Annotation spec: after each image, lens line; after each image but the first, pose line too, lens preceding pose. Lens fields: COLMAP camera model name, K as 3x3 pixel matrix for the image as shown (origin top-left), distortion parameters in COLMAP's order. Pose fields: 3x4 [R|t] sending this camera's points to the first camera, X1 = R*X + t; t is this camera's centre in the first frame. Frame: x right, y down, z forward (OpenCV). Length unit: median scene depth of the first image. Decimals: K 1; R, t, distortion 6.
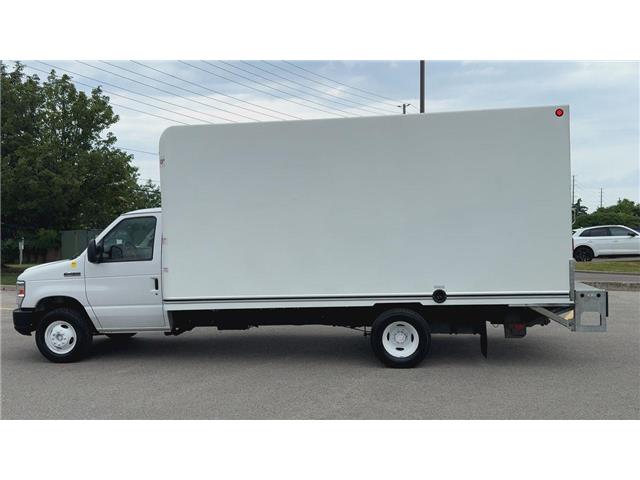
lens RADIAL K [[620.5, 0, 313.1], [0, 620.5, 233.1], [0, 0, 1]] dist [0.171931, -0.348298]
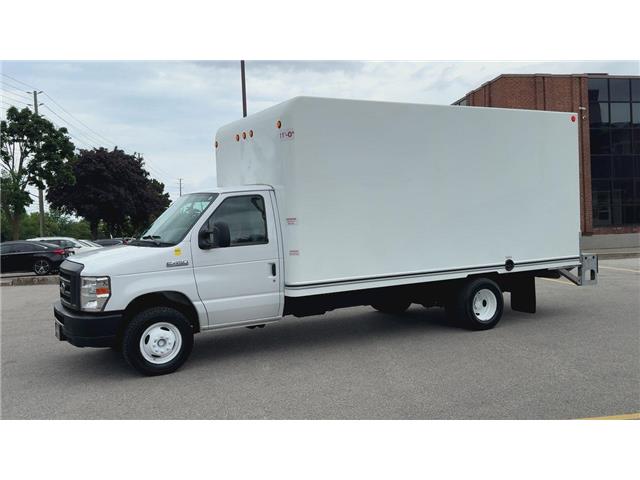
lens RADIAL K [[620.5, 0, 313.1], [0, 620.5, 233.1], [0, 0, 1]] dist [0.171931, -0.348298]
pose [[0.802632, -0.016793, 0.596237, -0.727449], [0.025763, 0.999647, -0.006527, 0.035257], [-0.595917, 0.020600, 0.802782, 0.240074]]
